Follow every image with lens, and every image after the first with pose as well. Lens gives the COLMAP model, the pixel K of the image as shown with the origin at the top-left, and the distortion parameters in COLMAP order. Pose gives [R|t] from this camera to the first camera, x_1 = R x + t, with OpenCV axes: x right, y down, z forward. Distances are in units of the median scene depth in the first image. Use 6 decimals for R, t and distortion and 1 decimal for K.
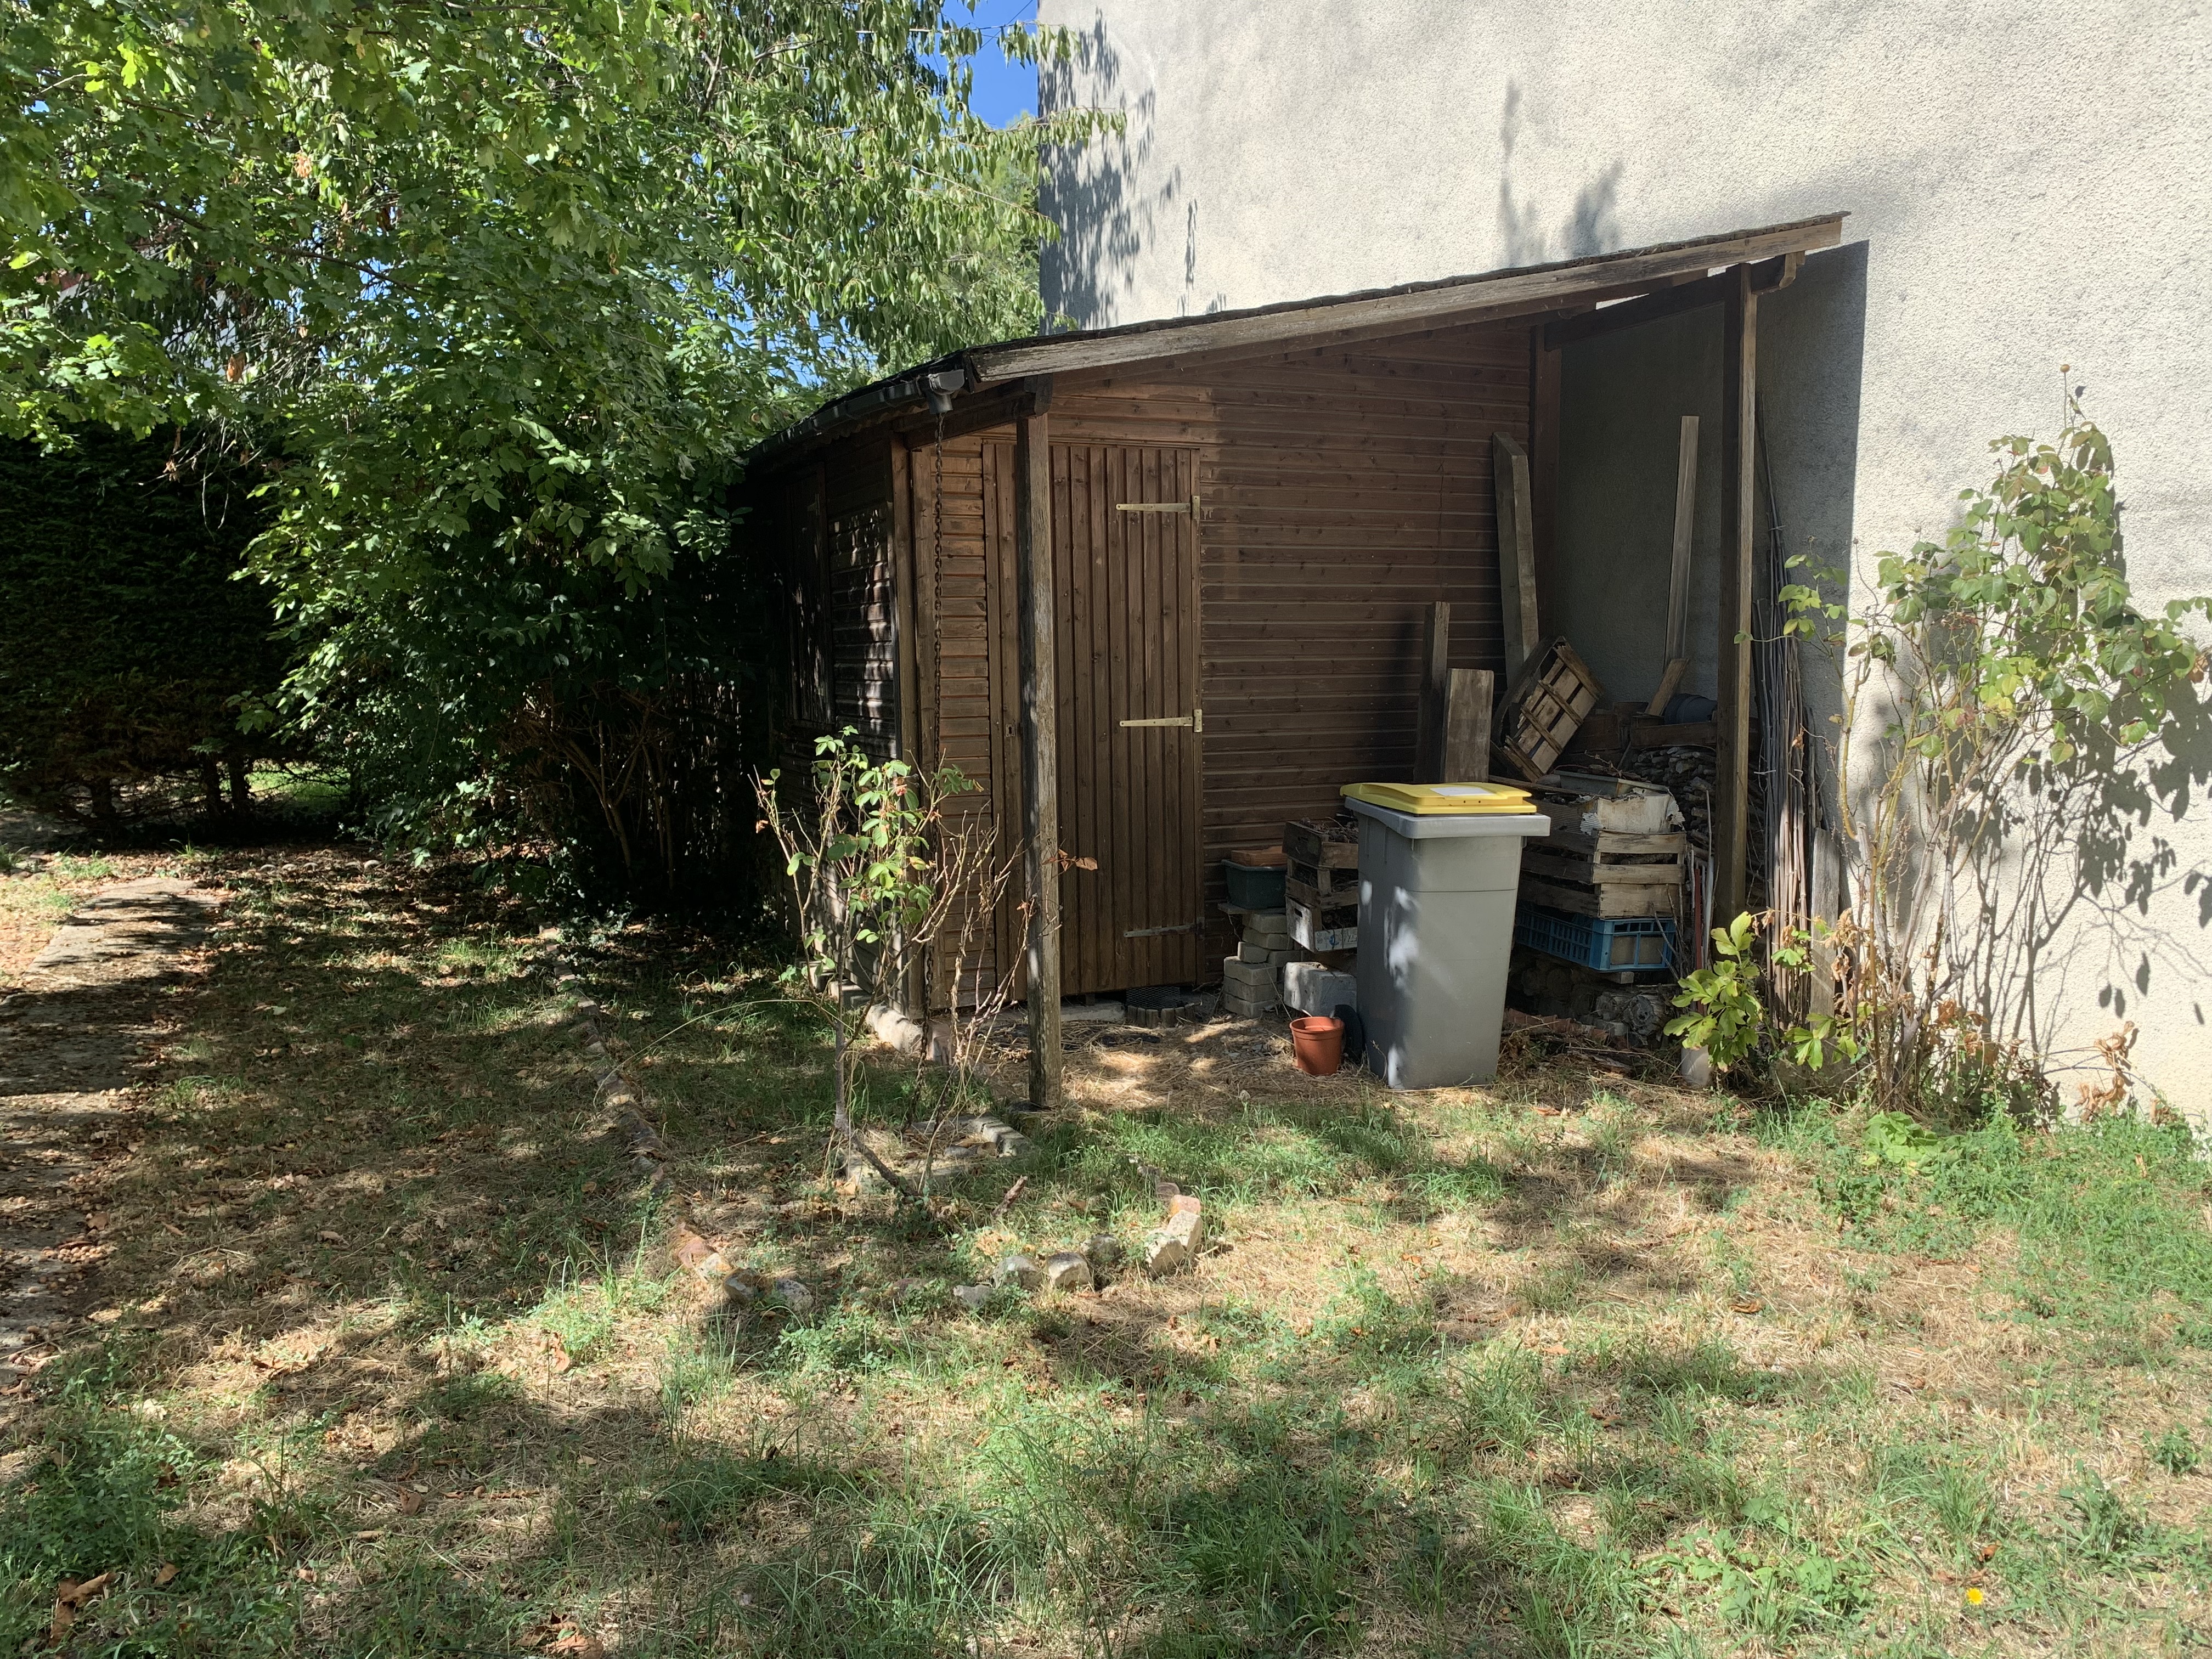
lens RADIAL K [[1678.4, 0, 1095.4], [0, 1678.4, 878.8], [0, 0, 1]] dist [0.028492, -0.033841]
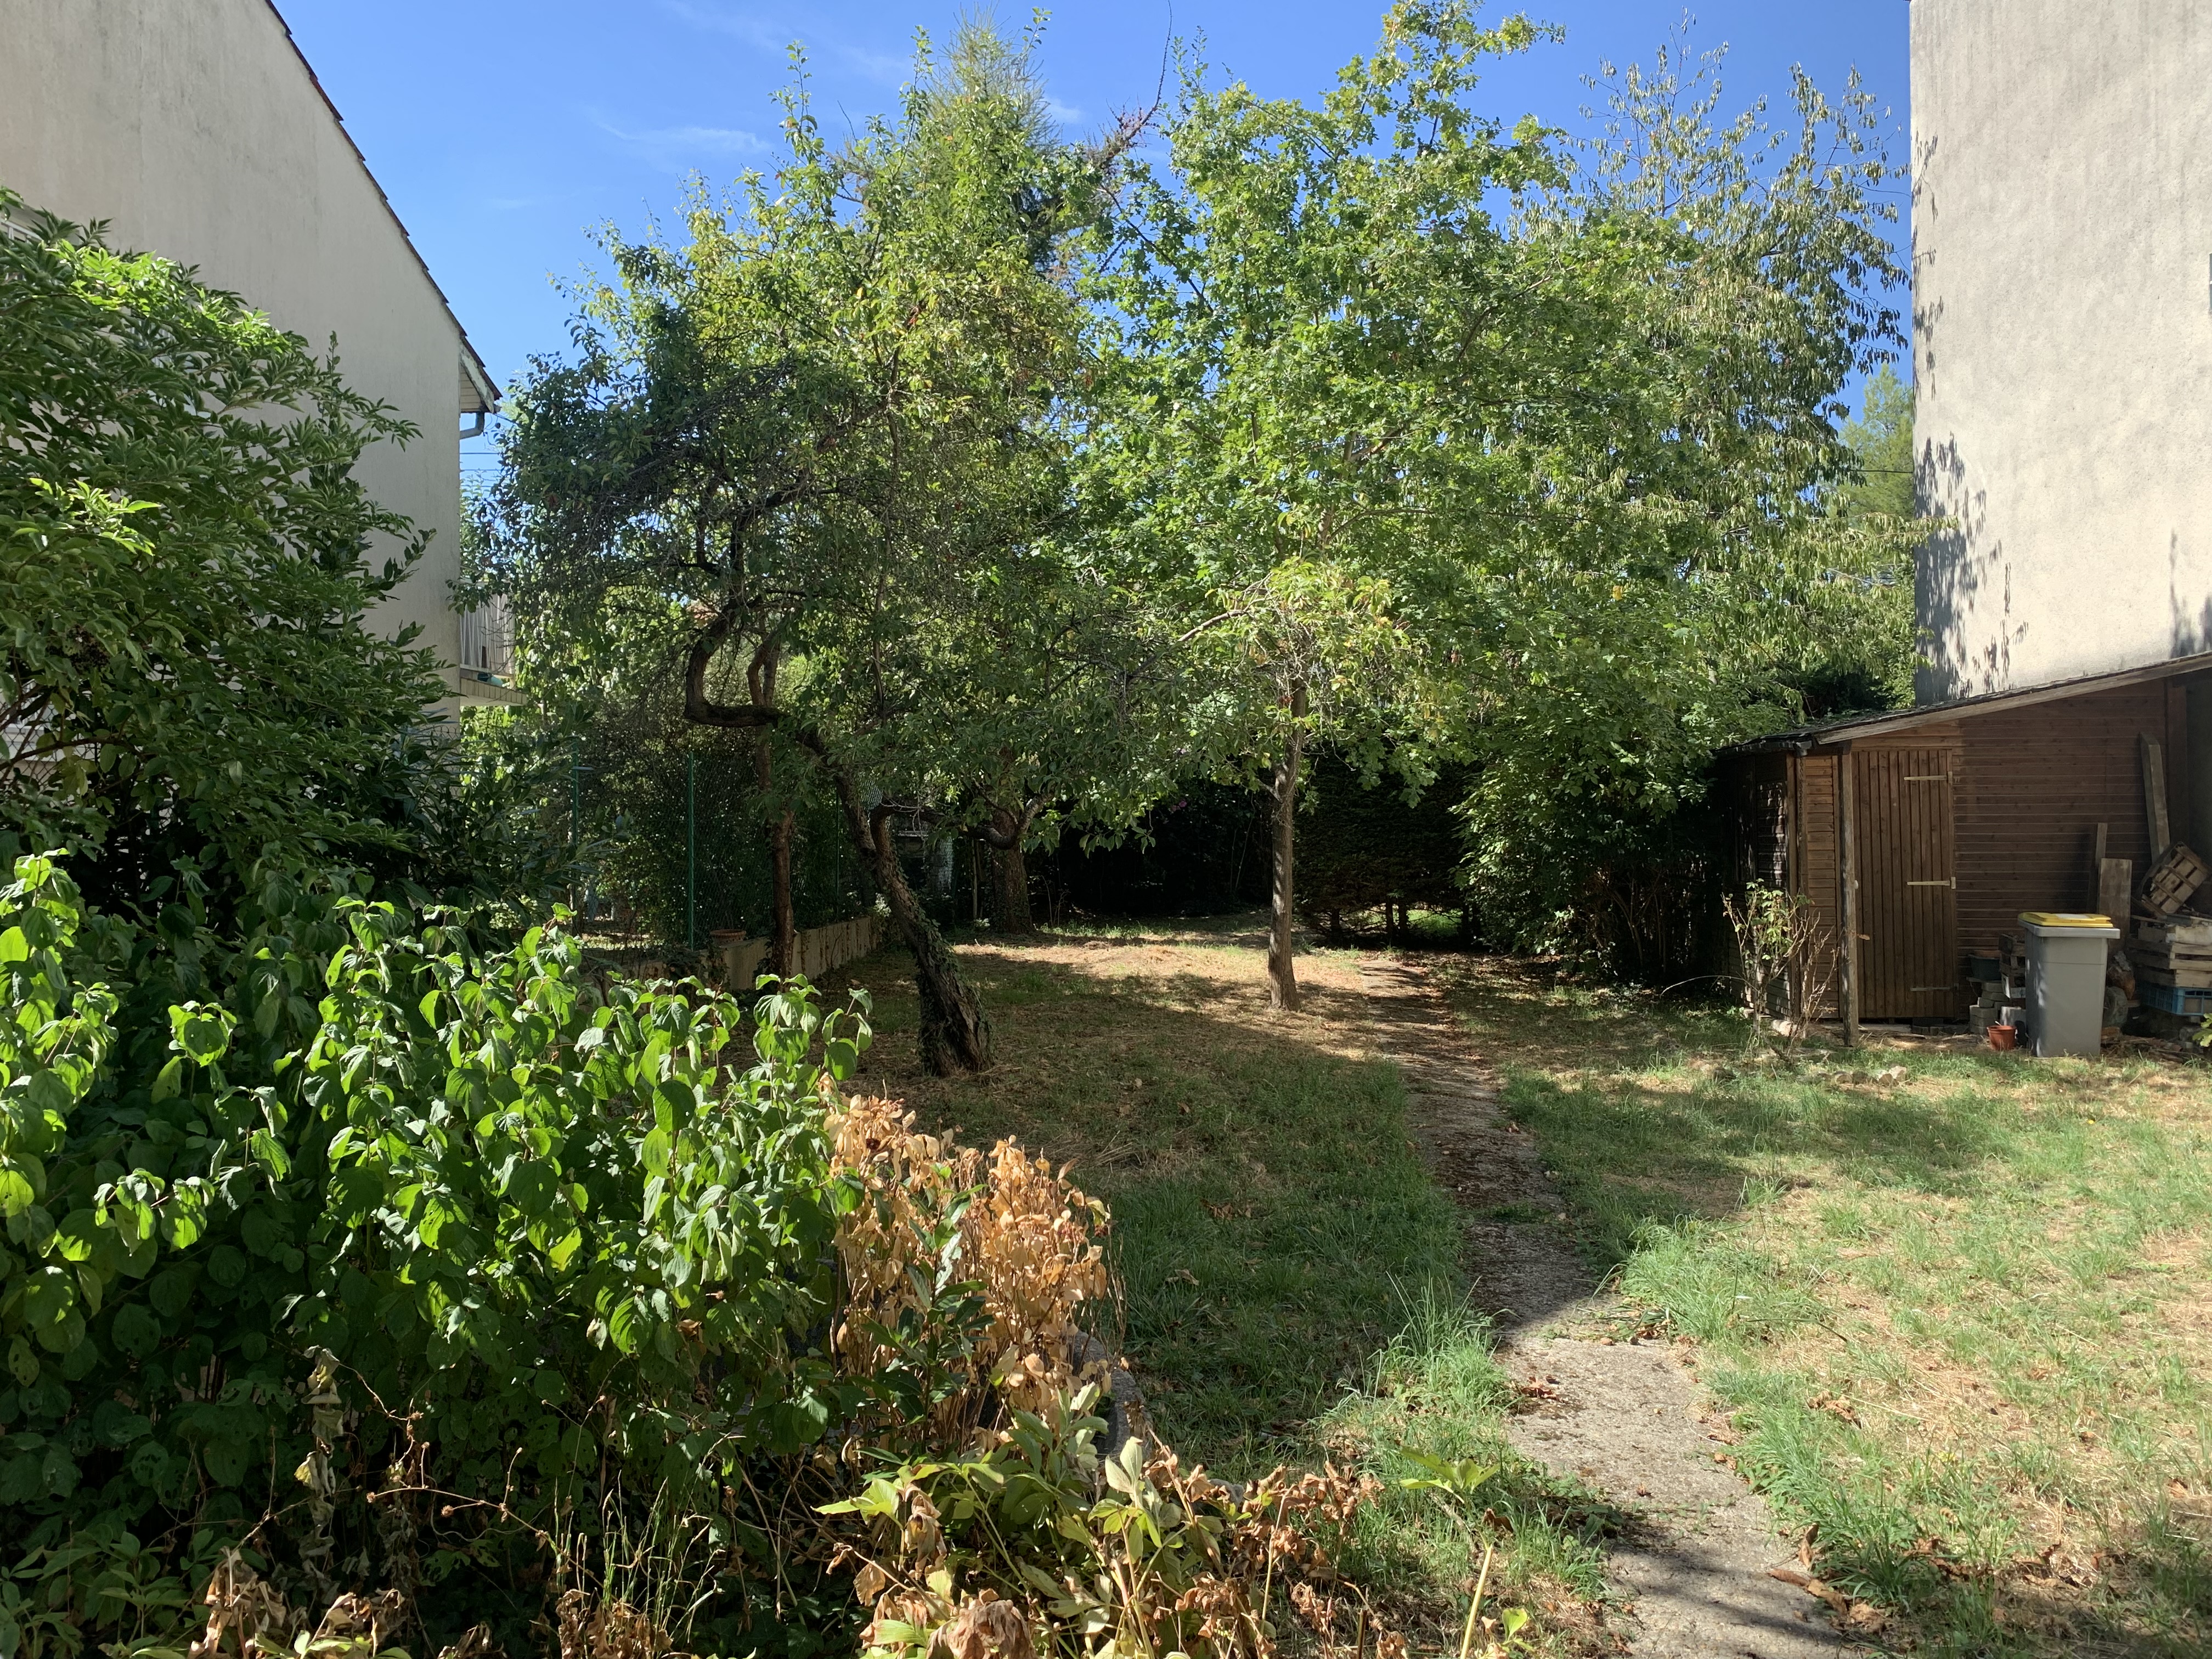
lens RADIAL K [[1678.4, 0, 1075.0], [0, 1678.4, 791.7], [0, 0, 1]] dist [0.028492, -0.033841]
pose [[0.853566, -0.011978, -0.520848, 0.208063], [-0.069519, 0.988177, -0.136652, 0.139475], [0.516326, 0.152850, 0.842641, -1.194553]]
